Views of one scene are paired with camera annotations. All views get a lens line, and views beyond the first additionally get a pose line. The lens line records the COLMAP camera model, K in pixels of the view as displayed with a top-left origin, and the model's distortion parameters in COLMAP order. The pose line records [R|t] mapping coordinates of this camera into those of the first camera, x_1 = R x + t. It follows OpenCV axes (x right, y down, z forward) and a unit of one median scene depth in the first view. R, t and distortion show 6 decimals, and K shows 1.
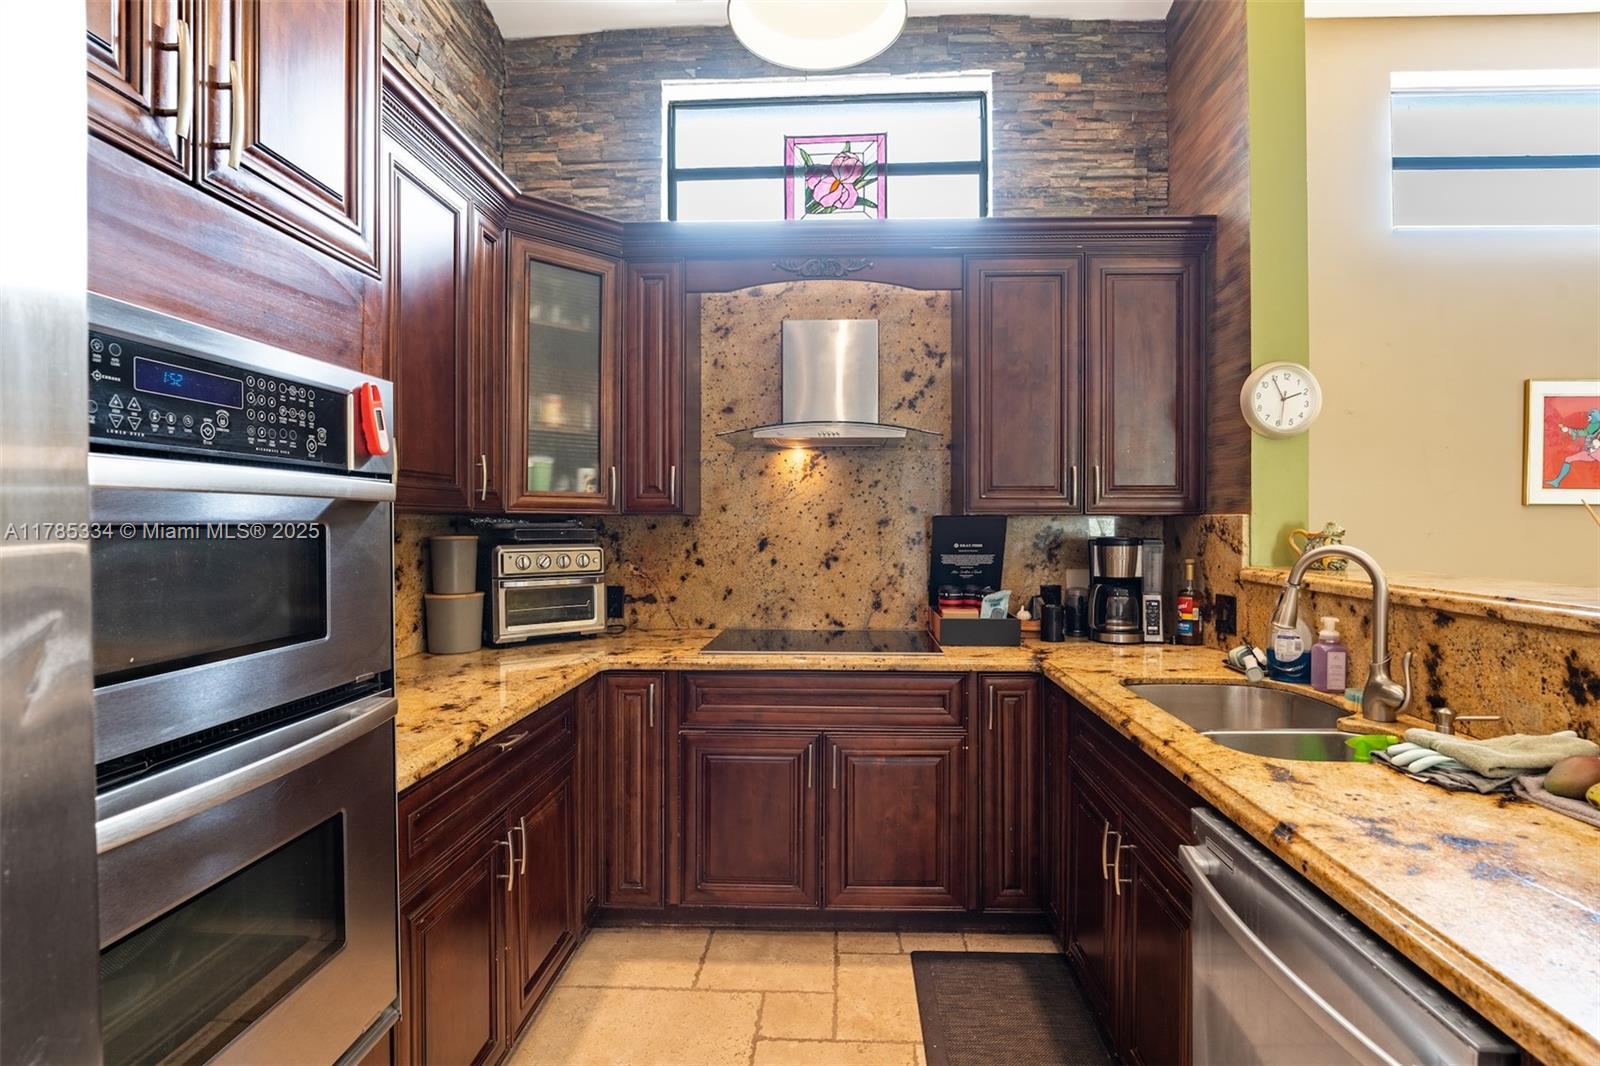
lens RADIAL K [[754.8, 0, 800.0], [0, 754.8, 533.0], [0, 0, 1]] dist [-0.036508, 0.015443]
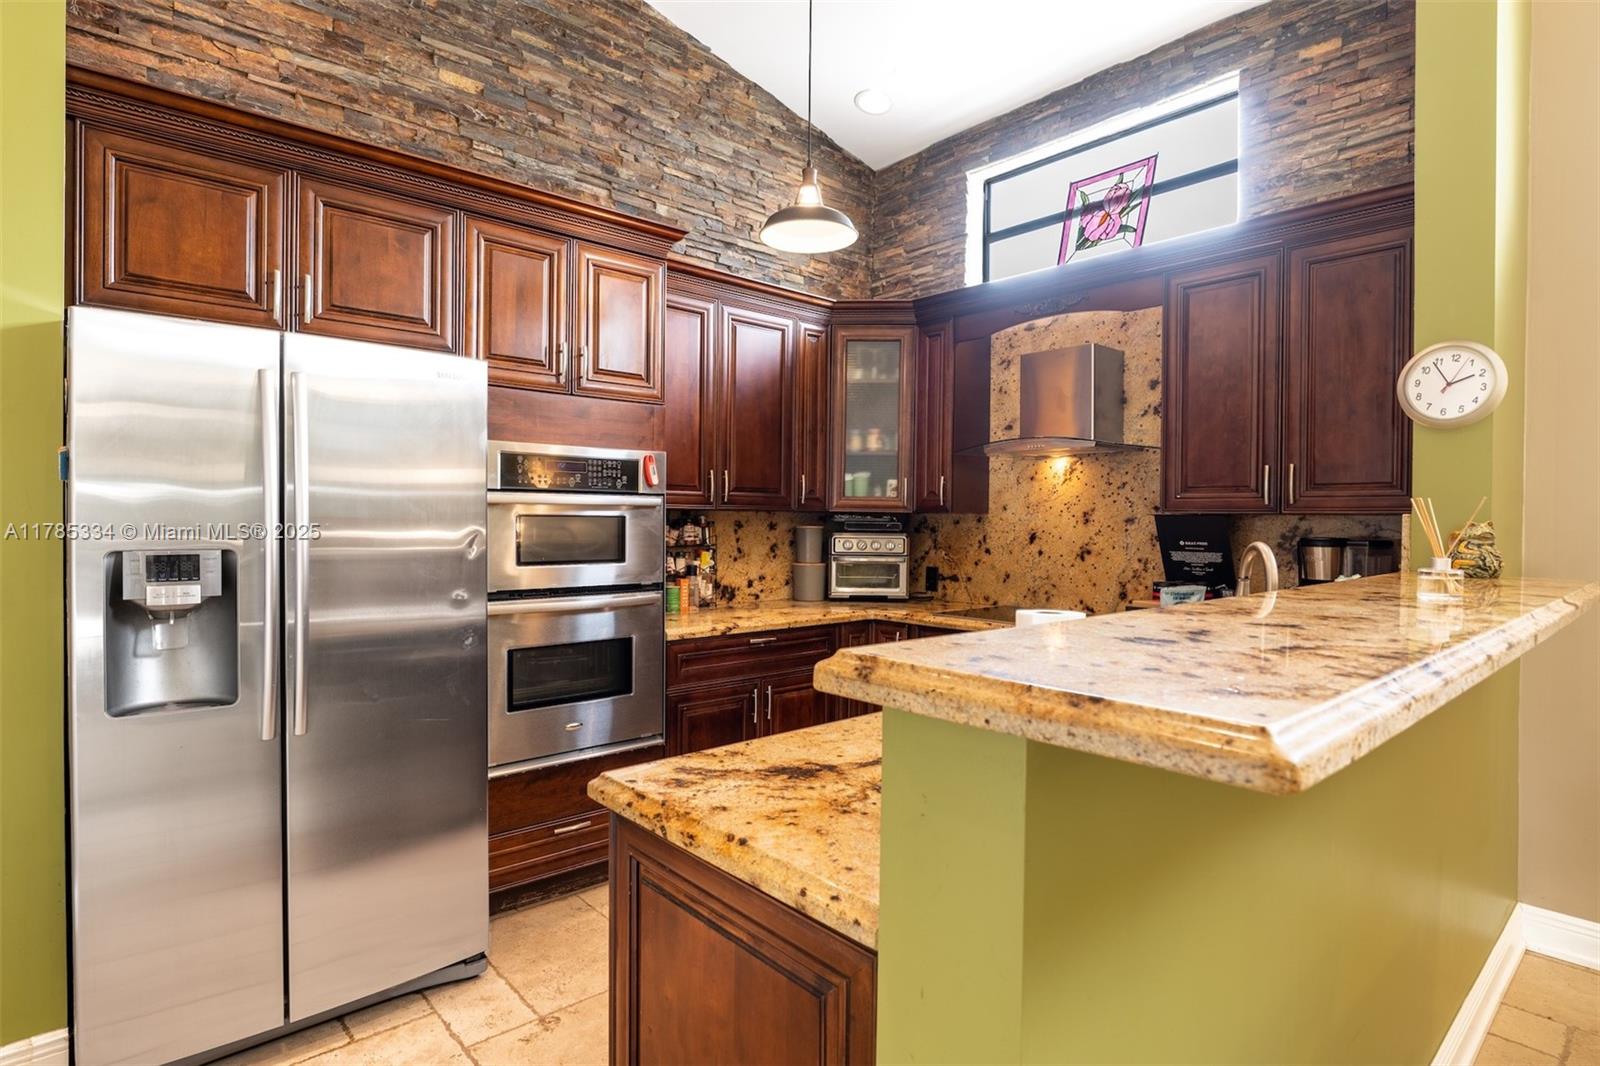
lens RADIAL K [[811.4, 0, 800.0], [0, 811.4, 533.0], [0, 0, 1]] dist [-0.018898, 0.000628]
pose [[0.702566, 0.020315, -0.711328, 0.616777], [-0.020252, 0.999758, 0.008549, 0.003701], [0.711330, 0.008400, 0.702808, -0.168611]]
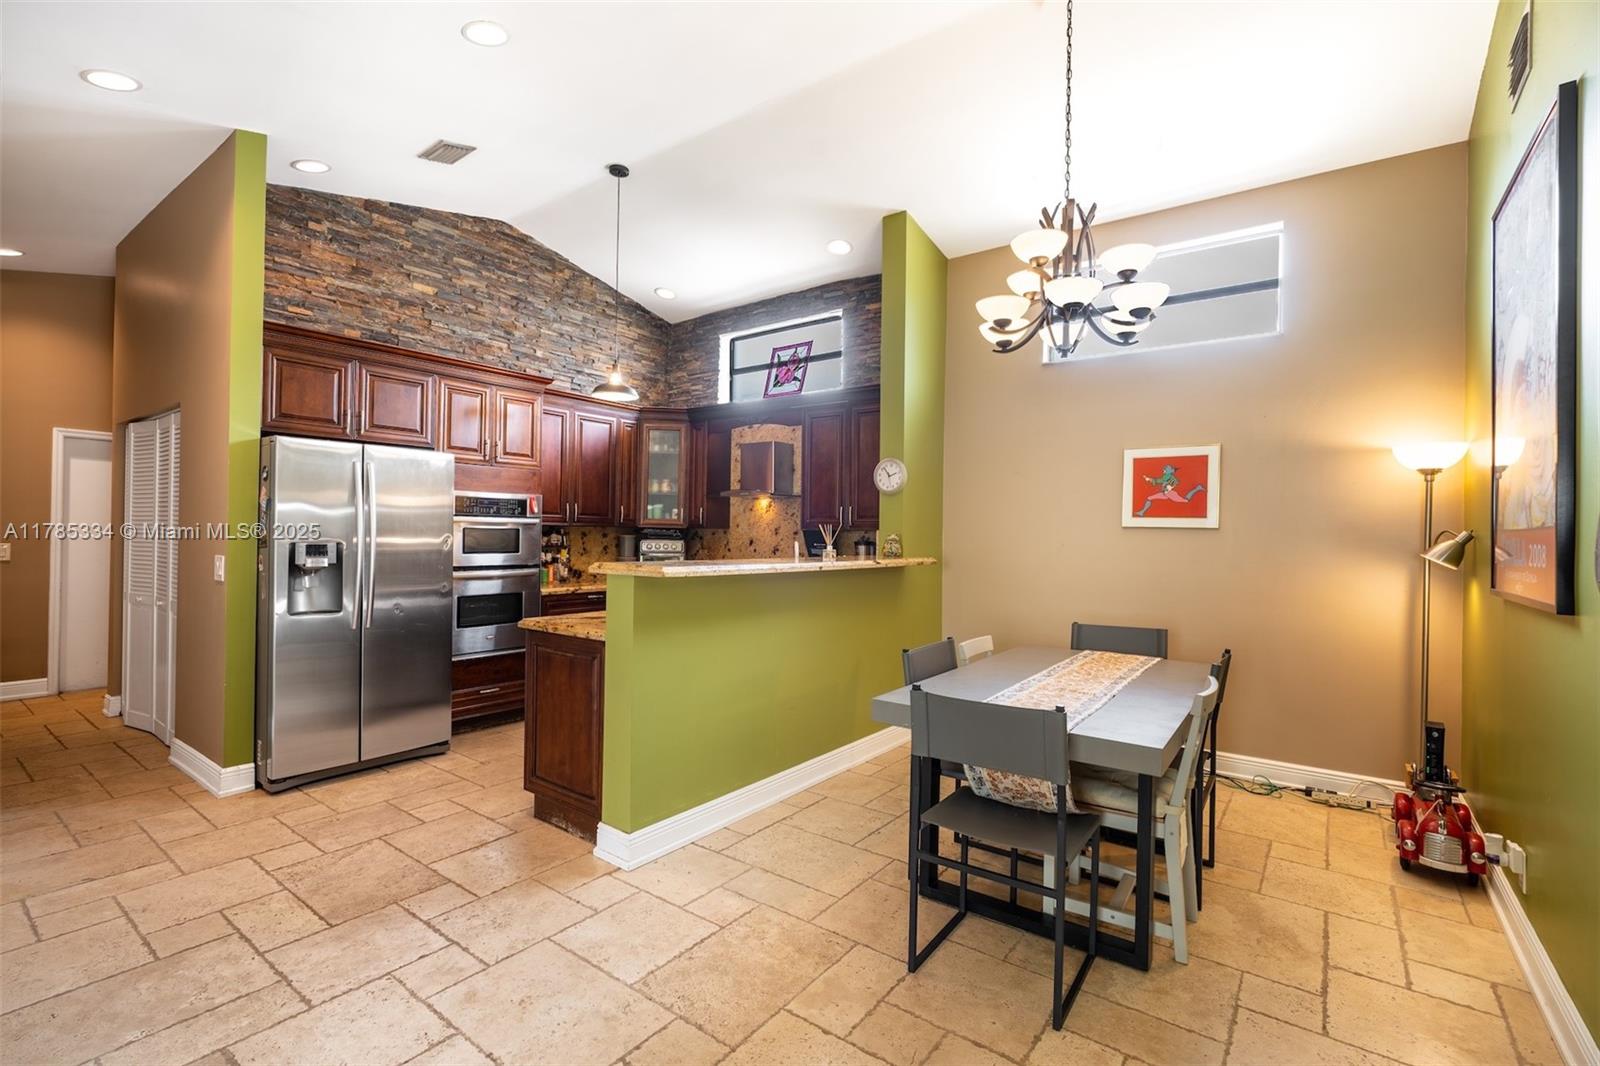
lens RADIAL K [[697.2, 0, 784.2], [0, 697.2, 531.8], [0, 0, 1]] dist [-0.002381, -0.000091]
pose [[0.822504, 0.012792, -0.568616, 1.192854], [-0.024952, 0.999596, -0.013606, 0.009537], [0.568212, 0.025379, 0.822491, -0.610262]]
